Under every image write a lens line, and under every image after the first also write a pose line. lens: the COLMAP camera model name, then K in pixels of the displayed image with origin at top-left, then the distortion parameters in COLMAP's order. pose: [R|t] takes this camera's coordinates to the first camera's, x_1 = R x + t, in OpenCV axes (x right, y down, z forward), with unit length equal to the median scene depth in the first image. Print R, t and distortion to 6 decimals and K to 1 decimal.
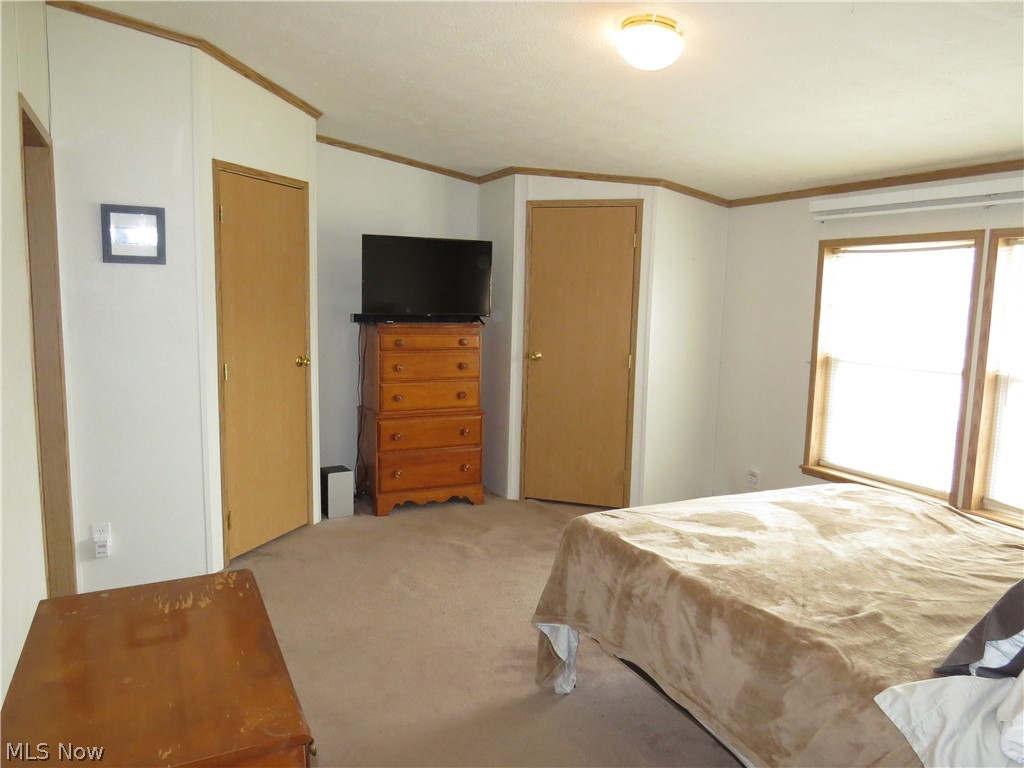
lens RADIAL K [[741.3, 0, 516.3], [0, 741.3, 380.2], [0, 0, 1]] dist [-0.021999, 0.000856]
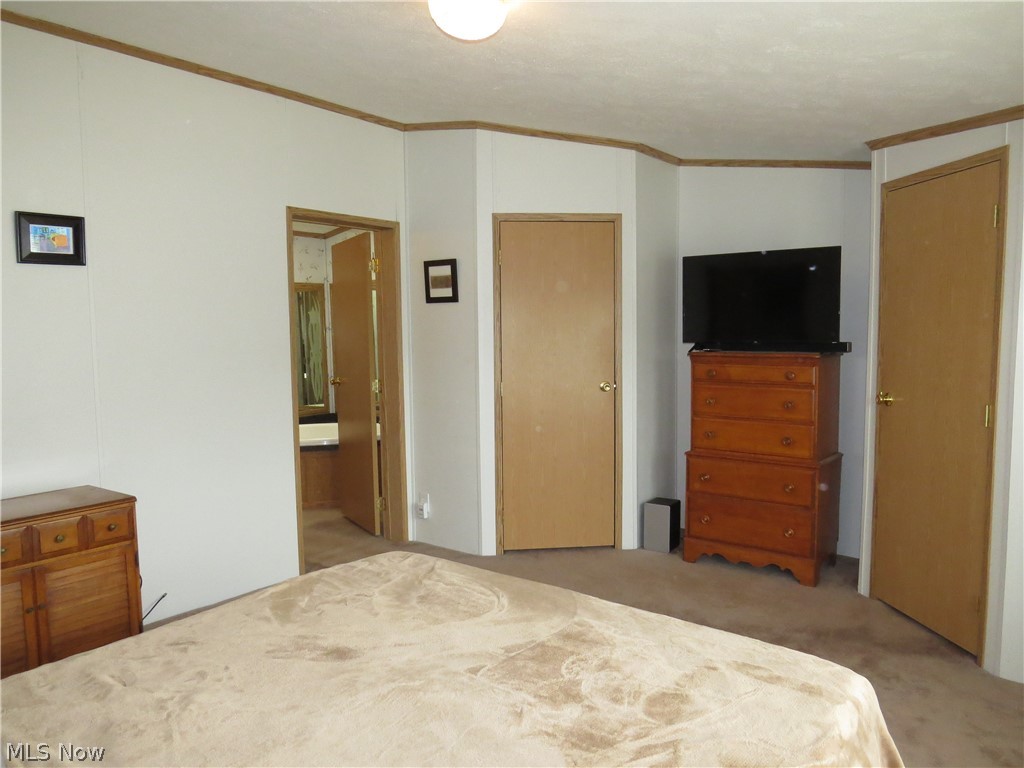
lens RADIAL K [[741.3, 0, 515.4], [0, 741.3, 391.2], [0, 0, 1]] dist [-0.021999, 0.000856]
pose [[0.428590, 0.051019, -0.902057, 0.529624], [-0.084048, 0.996326, 0.016417, -0.023021], [0.899581, 0.068780, 0.431304, 0.390673]]
